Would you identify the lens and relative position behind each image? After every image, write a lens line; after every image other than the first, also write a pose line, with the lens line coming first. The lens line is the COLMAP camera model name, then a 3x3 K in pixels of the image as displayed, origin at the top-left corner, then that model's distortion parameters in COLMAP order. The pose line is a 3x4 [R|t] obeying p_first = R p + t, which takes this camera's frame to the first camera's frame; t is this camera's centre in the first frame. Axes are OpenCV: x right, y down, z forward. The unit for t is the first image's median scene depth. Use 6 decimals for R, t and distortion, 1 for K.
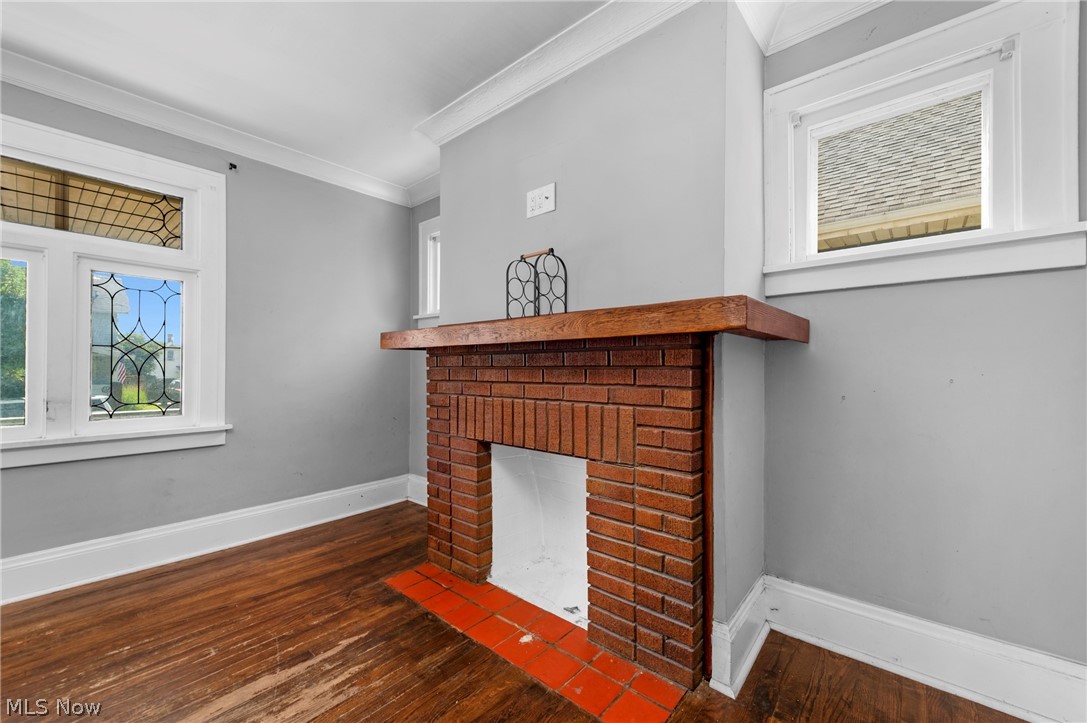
lens RADIAL K [[436.2, 0, 555.8], [0, 436.2, 367.6], [0, 0, 1]] dist [0.000077, -0.000479]
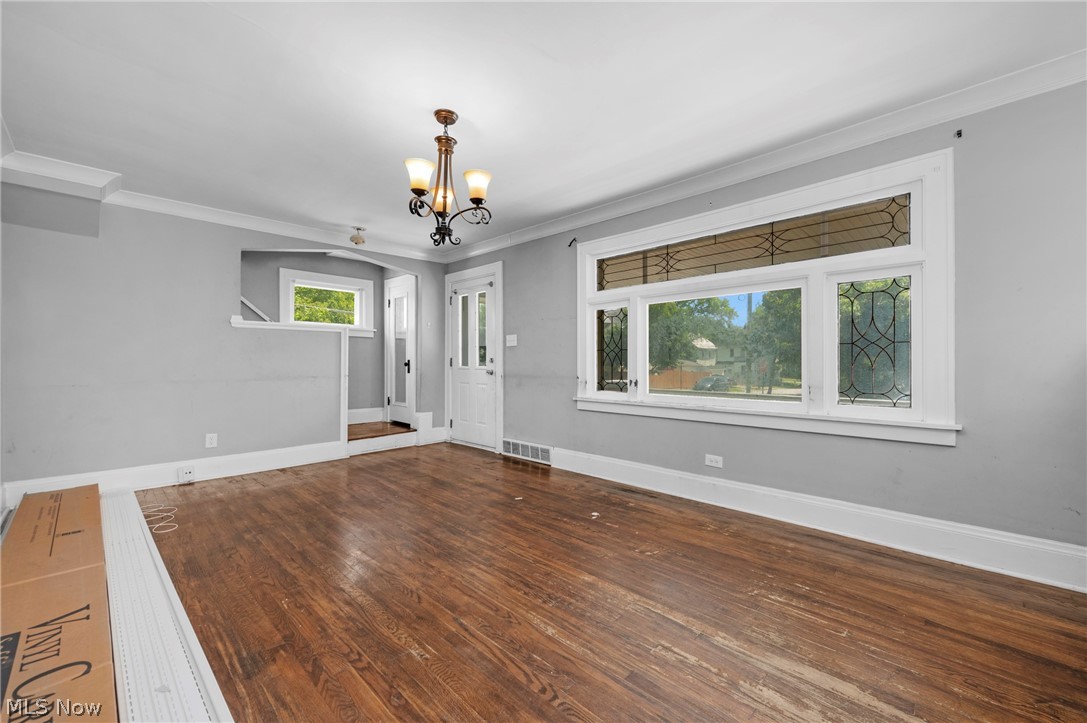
lens RADIAL K [[434.4, 0, 561.6], [0, 434.4, 359.3], [0, 0, 1]] dist [0.009242, -0.000618]
pose [[-0.069544, -0.009124, -0.997537, 0.235772], [0.008010, 0.999921, -0.009704, -0.000629], [0.997547, -0.008665, -0.069465, 0.301235]]
